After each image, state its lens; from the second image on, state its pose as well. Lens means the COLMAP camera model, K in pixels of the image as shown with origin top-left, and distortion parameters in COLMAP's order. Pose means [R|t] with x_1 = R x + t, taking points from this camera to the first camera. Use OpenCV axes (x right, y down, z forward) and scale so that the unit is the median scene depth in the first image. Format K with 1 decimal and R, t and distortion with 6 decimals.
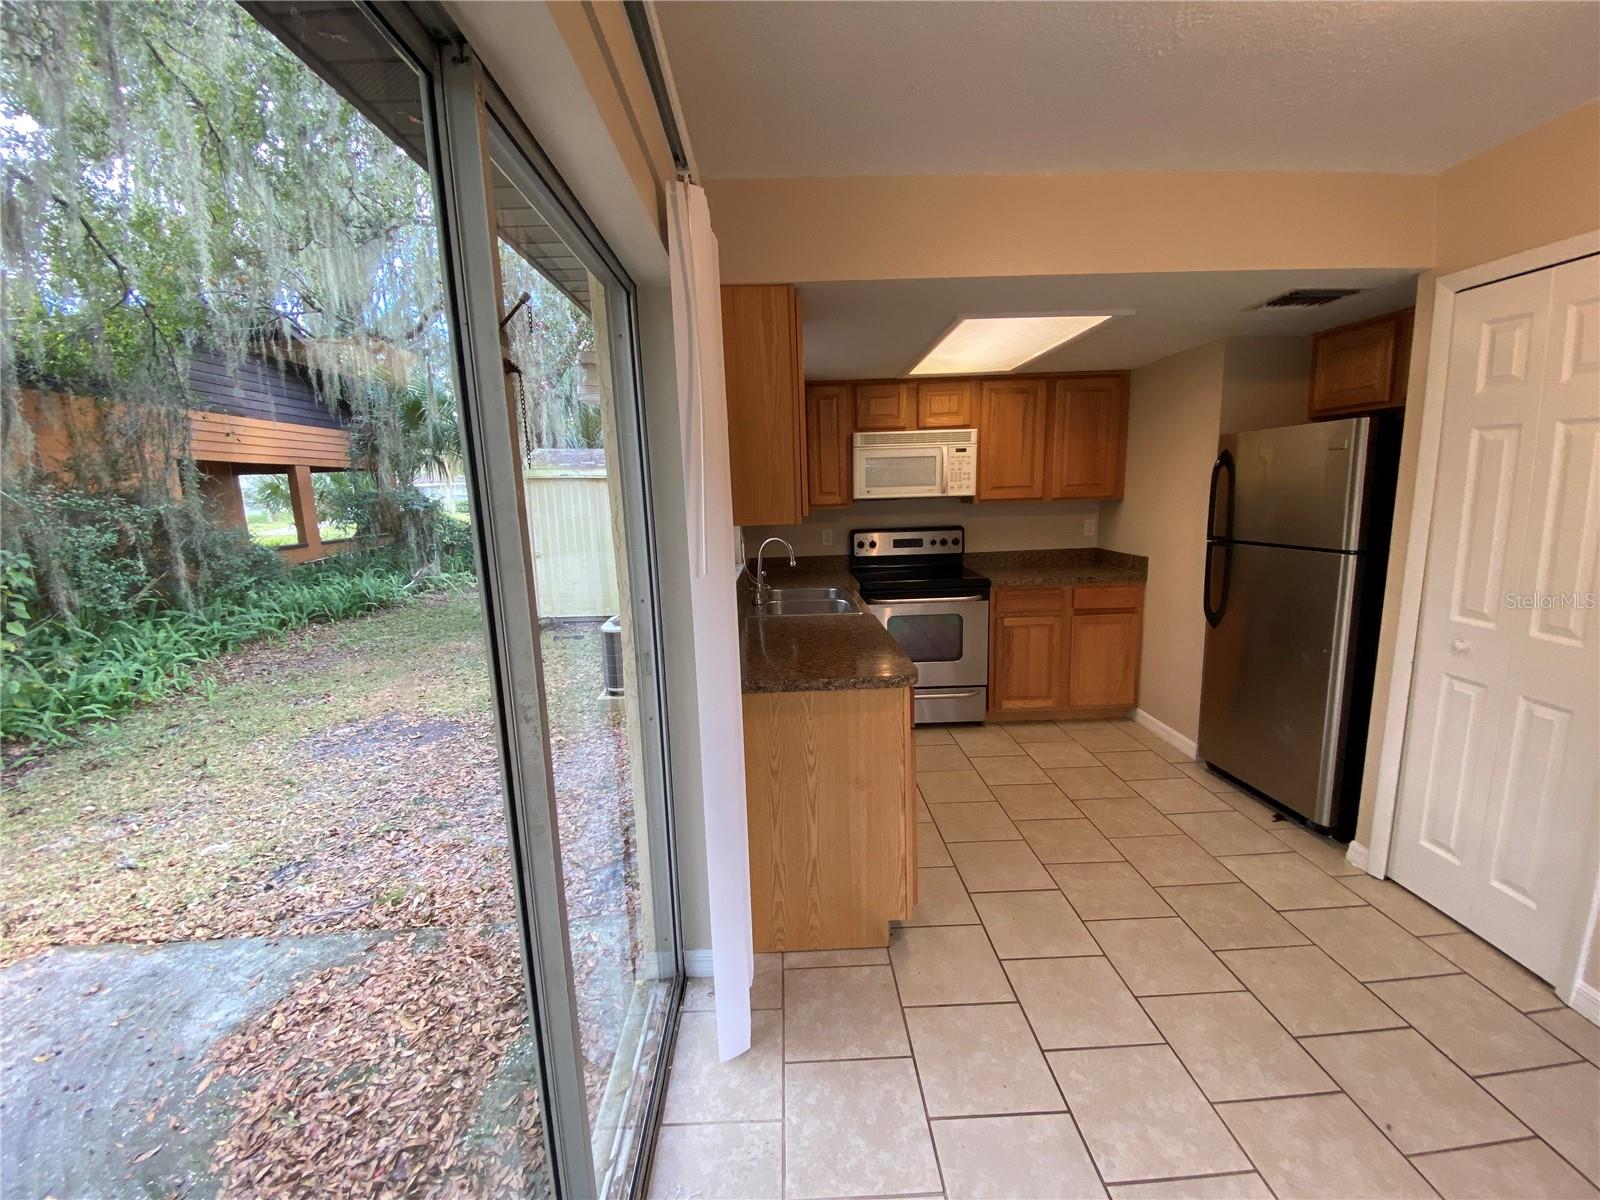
lens RADIAL K [[650.8, 0, 802.5], [0, 650.8, 601.1], [0, 0, 1]] dist [0.067287, -0.043641]
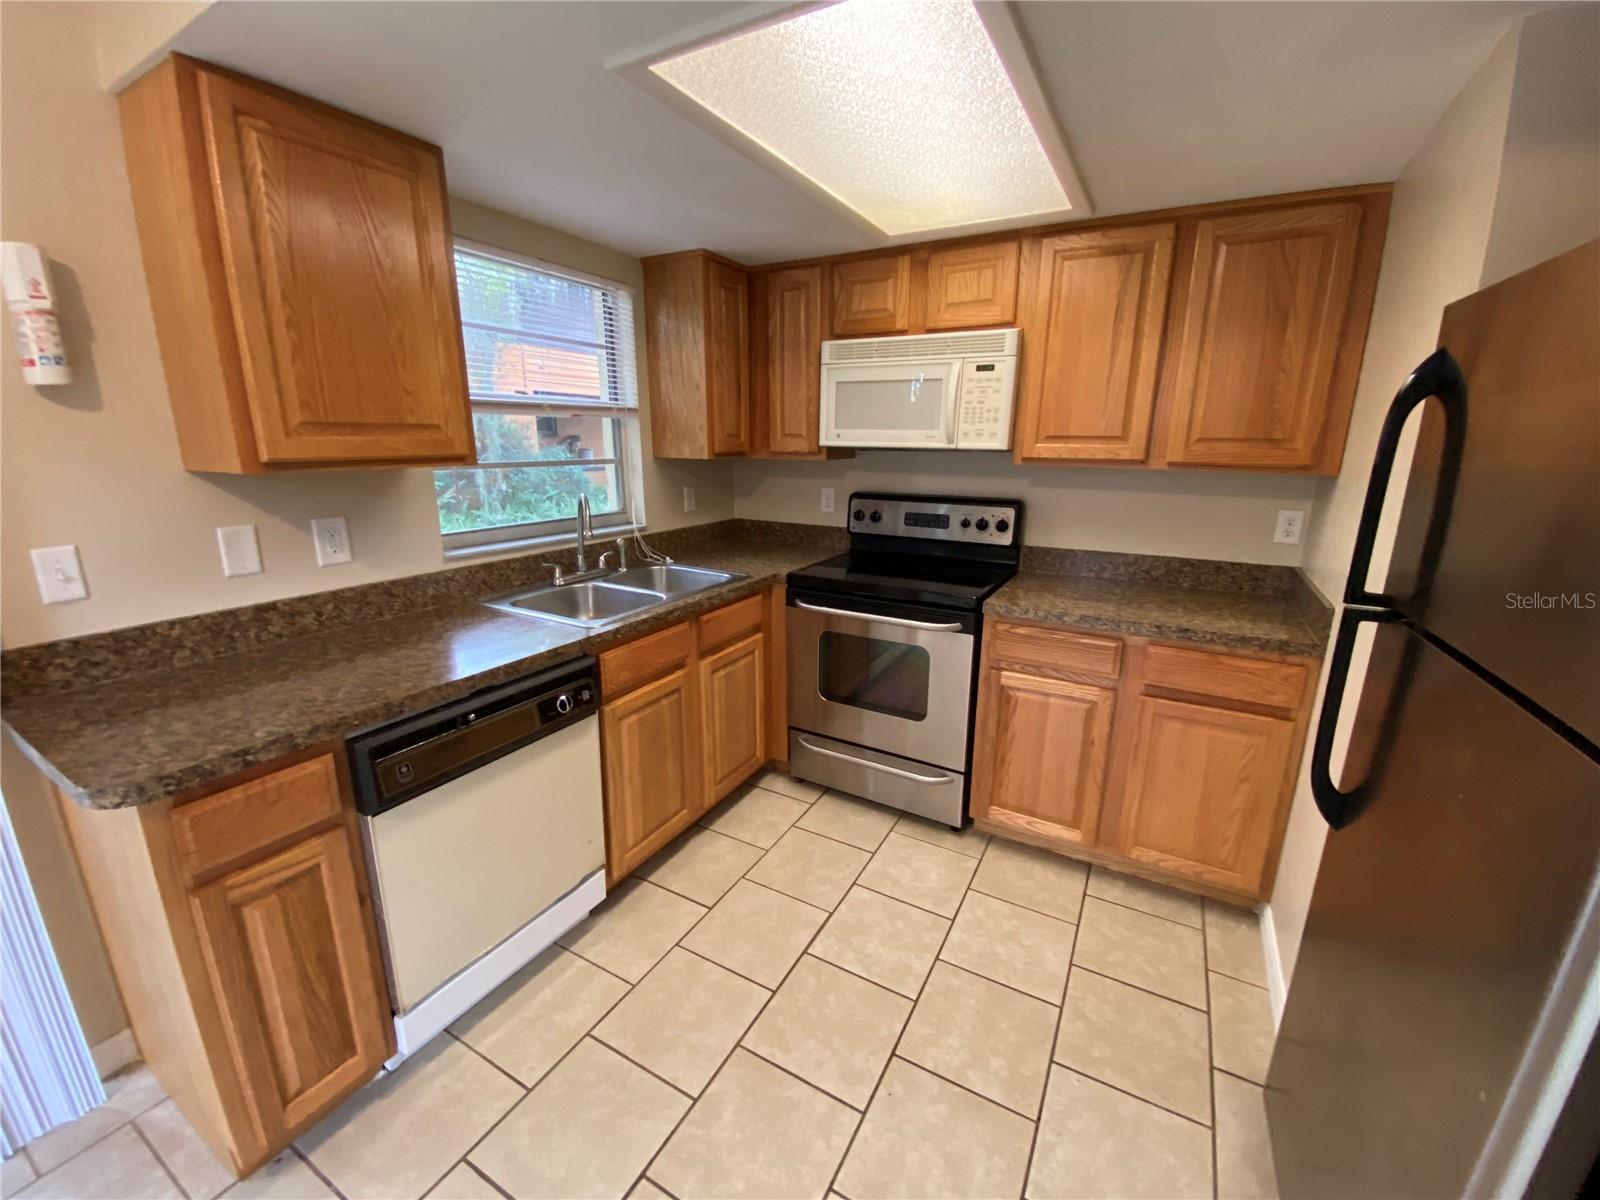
lens RADIAL K [[650.8, 0, 802.5], [0, 650.8, 601.1], [0, 0, 1]] dist [0.067287, -0.043641]
pose [[0.853893, 0.164729, -0.493691, 0.479848], [-0.123046, 0.985593, 0.116040, -0.086822], [0.505694, -0.038339, 0.861861, 0.471464]]
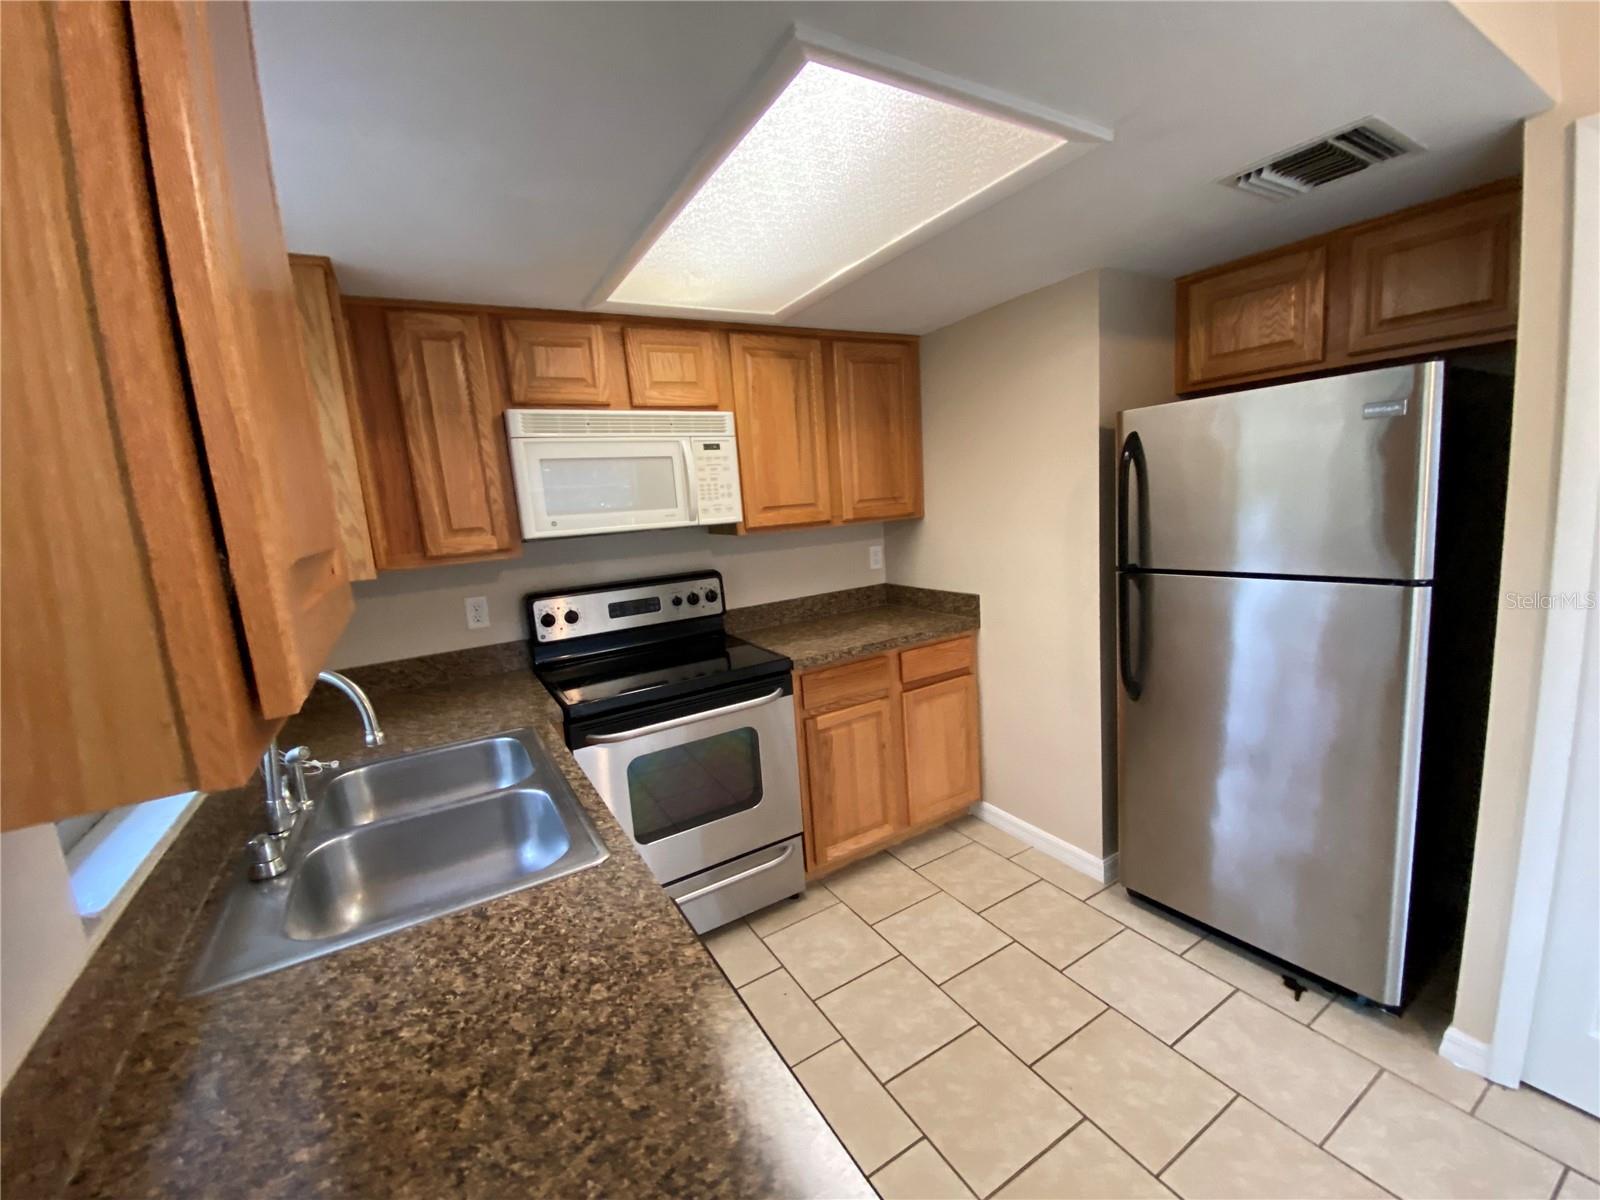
lens RADIAL K [[650.8, 0, 802.5], [0, 650.8, 601.1], [0, 0, 1]] dist [0.067287, -0.043641]
pose [[0.875166, -0.111786, 0.470732, 0.023600], [0.128844, 0.991657, -0.004051, -0.090203], [-0.466352, 0.064197, 0.882267, 0.512611]]
